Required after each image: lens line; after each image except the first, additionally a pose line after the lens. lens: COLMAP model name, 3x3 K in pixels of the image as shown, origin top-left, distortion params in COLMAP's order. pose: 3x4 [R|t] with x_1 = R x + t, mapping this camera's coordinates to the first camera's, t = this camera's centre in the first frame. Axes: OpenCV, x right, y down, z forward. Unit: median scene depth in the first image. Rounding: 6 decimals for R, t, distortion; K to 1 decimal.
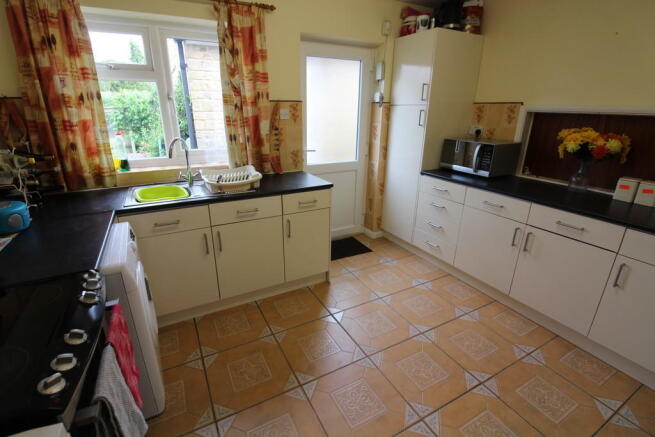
lens RADIAL K [[304.5, 0, 323.5], [0, 304.5, 216.3], [0, 0, 1]] dist [0.000333, -0.015263]
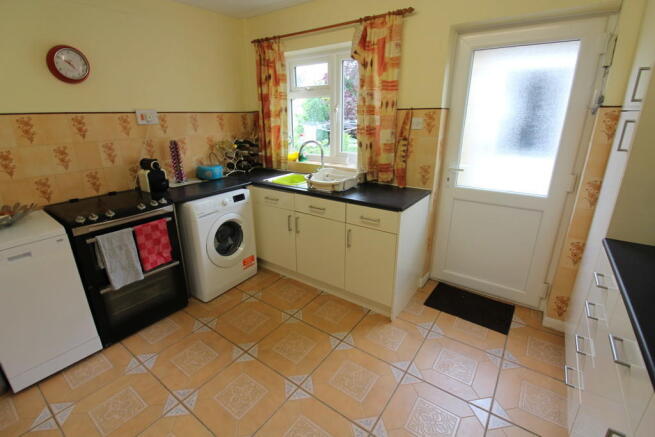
lens RADIAL K [[304.5, 0, 323.5], [0, 304.5, 216.3], [0, 0, 1]] dist [0.000333, -0.015263]
pose [[0.430578, 0.271768, -0.860665, 0.680993], [-0.293574, 0.943906, 0.151182, -0.150856], [0.853473, 0.187574, 0.486209, 0.434121]]
